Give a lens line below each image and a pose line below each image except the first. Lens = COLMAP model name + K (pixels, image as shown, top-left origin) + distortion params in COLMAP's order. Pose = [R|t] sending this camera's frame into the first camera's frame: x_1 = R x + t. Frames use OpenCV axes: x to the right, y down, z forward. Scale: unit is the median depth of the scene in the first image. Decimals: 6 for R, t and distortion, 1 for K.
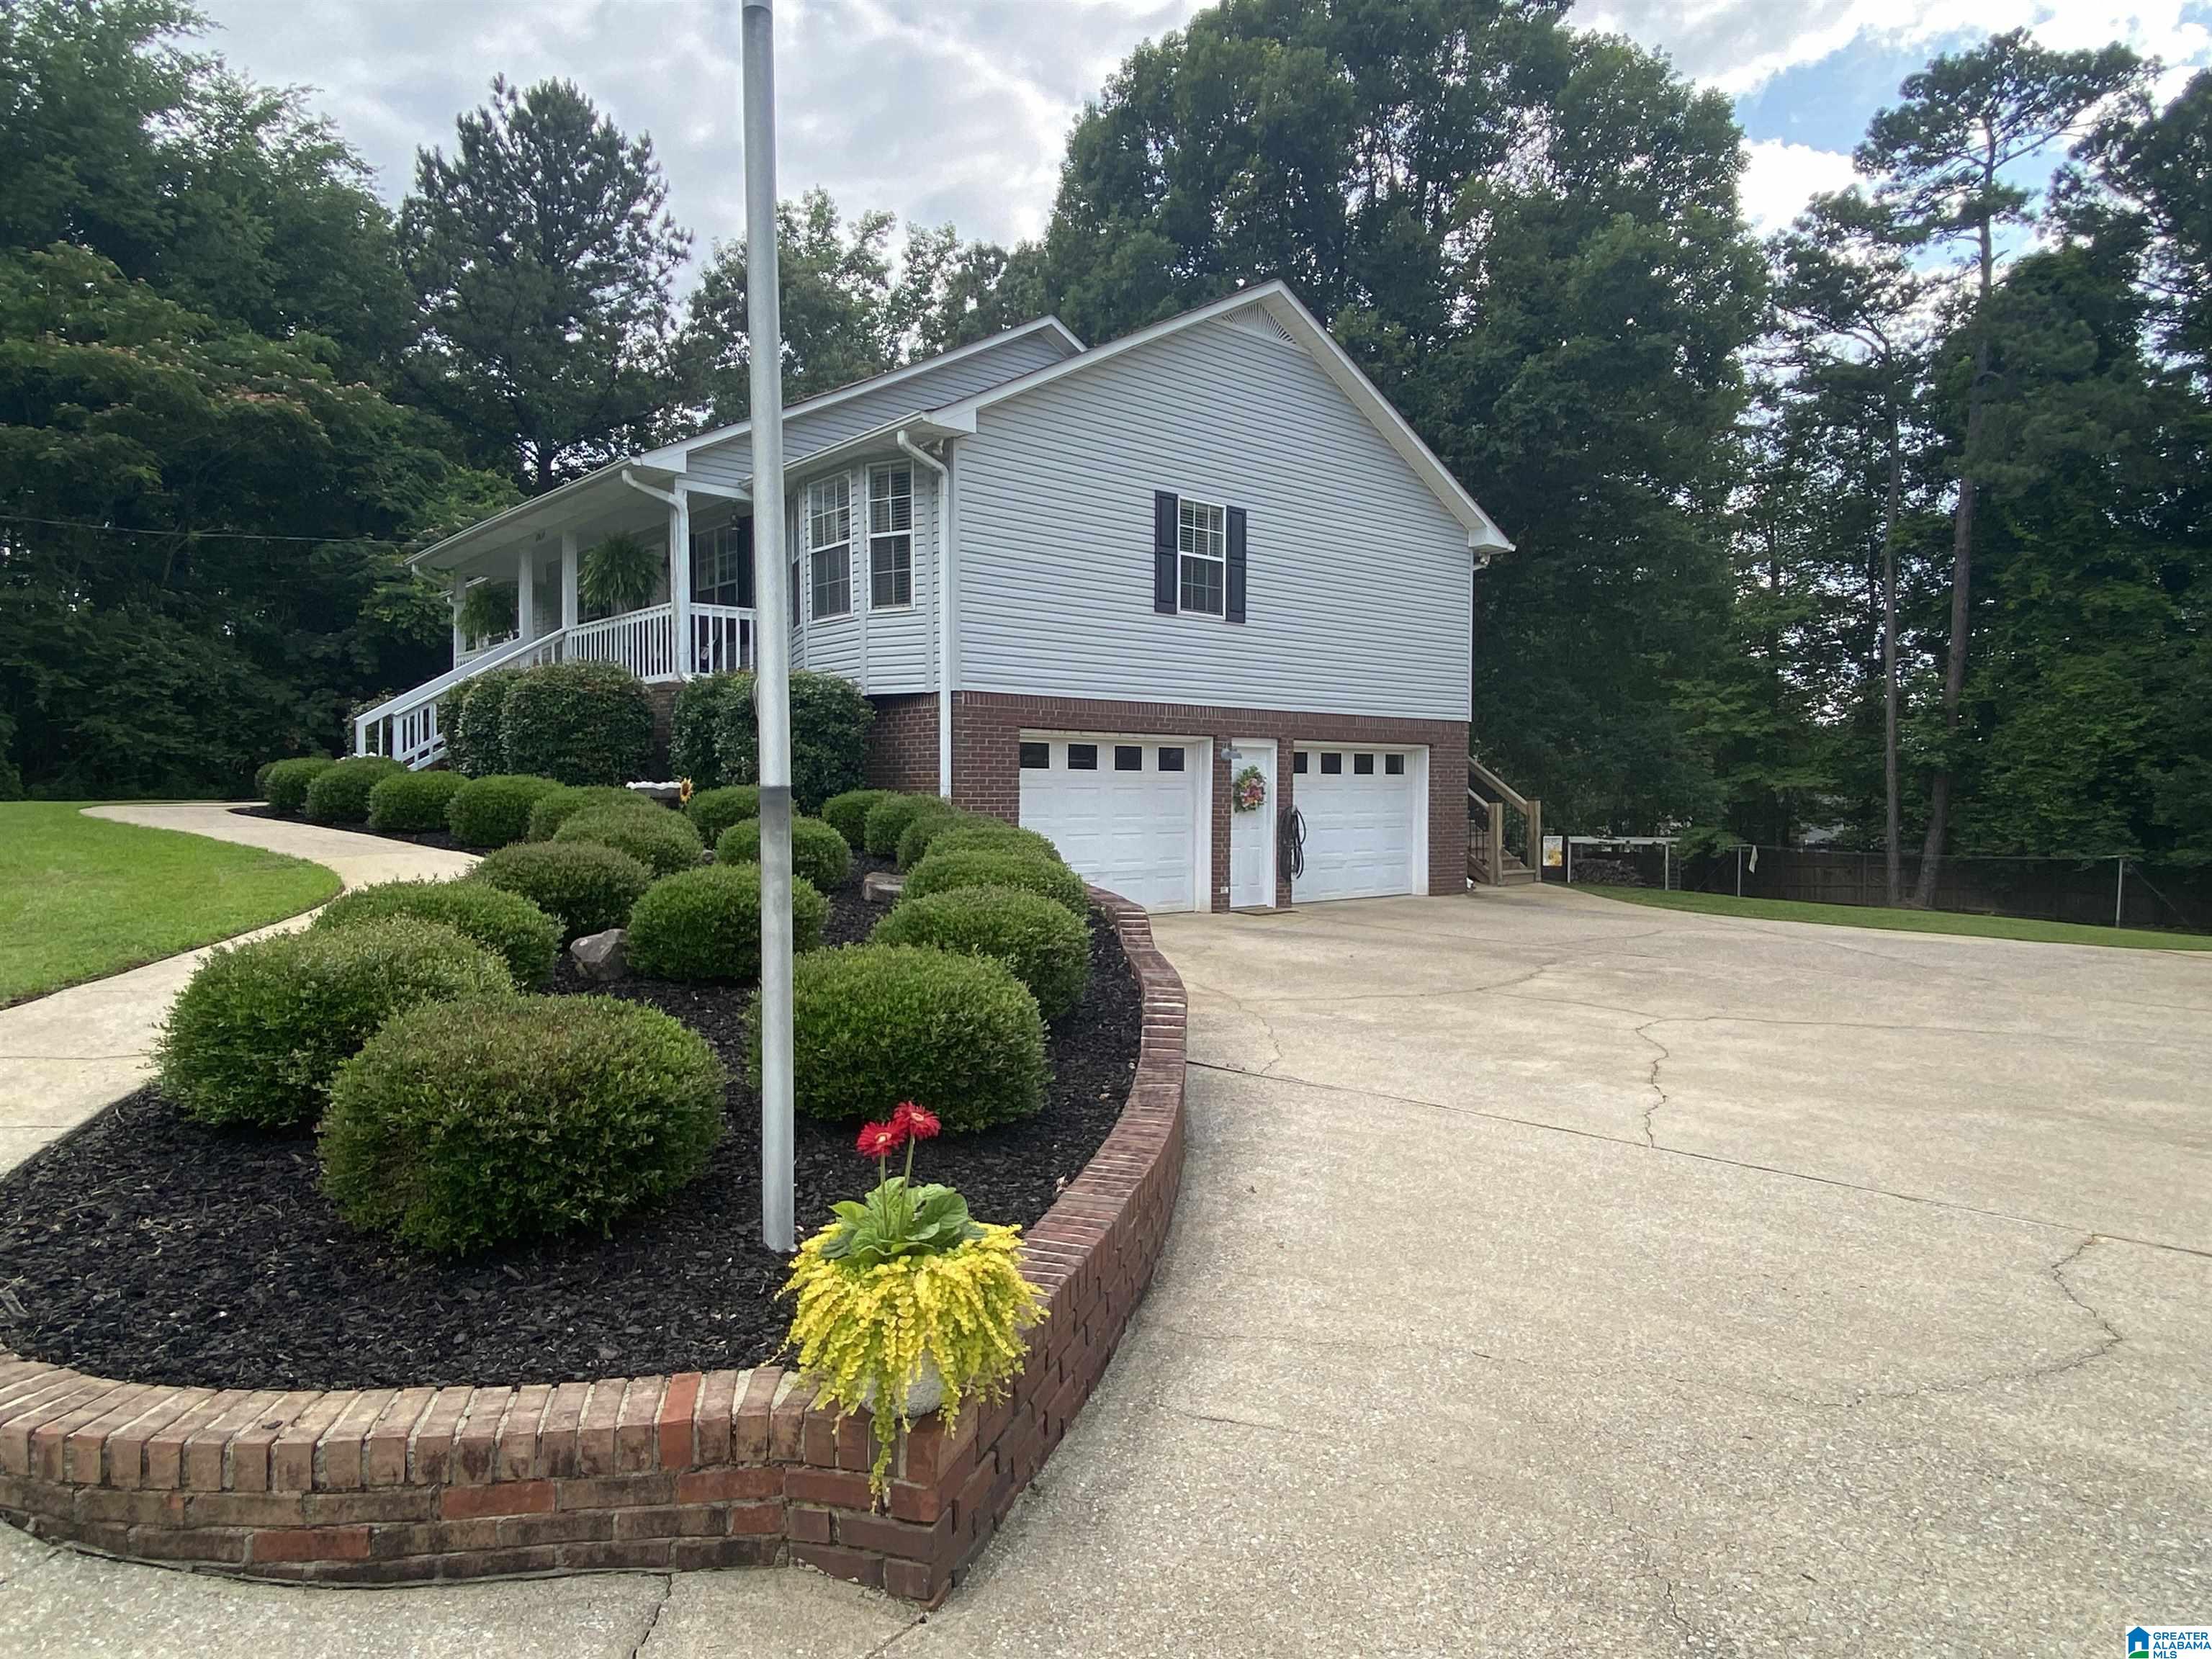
lens RADIAL K [[1301.9, 0, 1092.5], [0, 1301.9, 830.4], [0, 0, 1]] dist [0.005796, 0.000834]
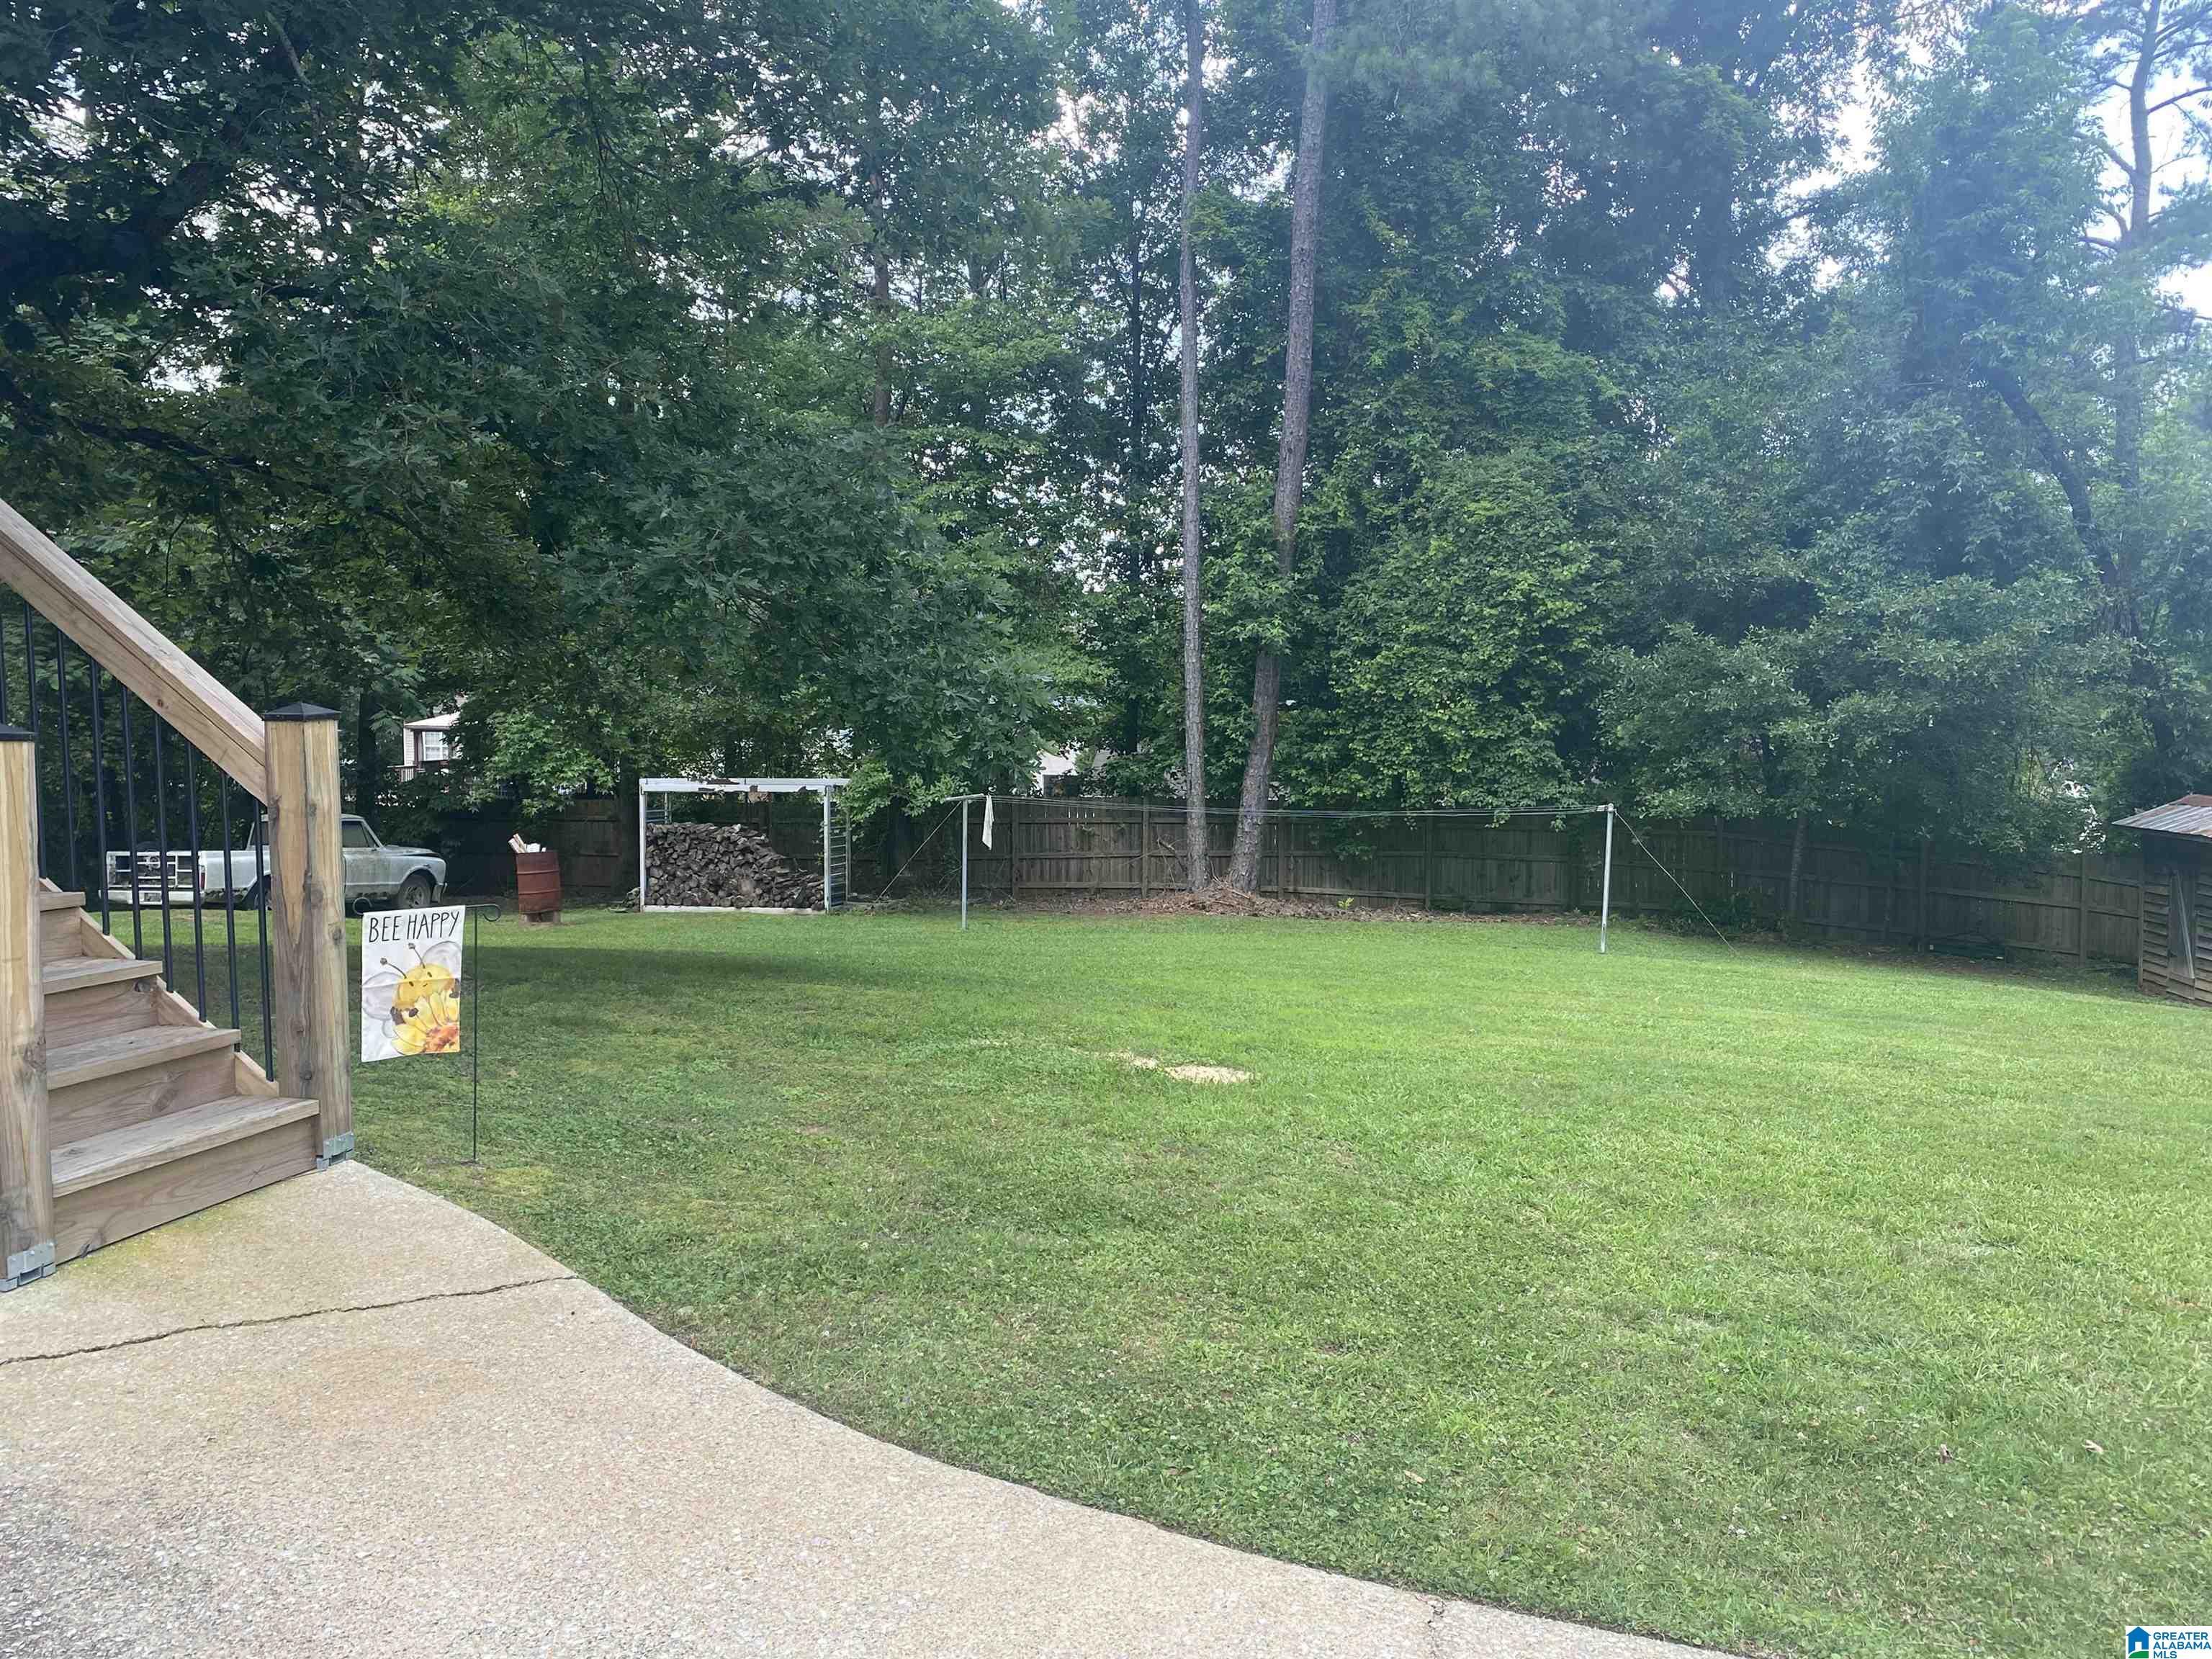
lens RADIAL K [[1800.4, 0, 1103.4], [0, 1800.4, 834.5], [0, 0, 1]] dist [0.019298, 0.001361]
pose [[0.833656, -0.042885, 0.550616, 0.175381], [0.015647, 0.998414, 0.054073, -0.011177], [-0.552062, -0.036463, 0.833005, 0.433869]]
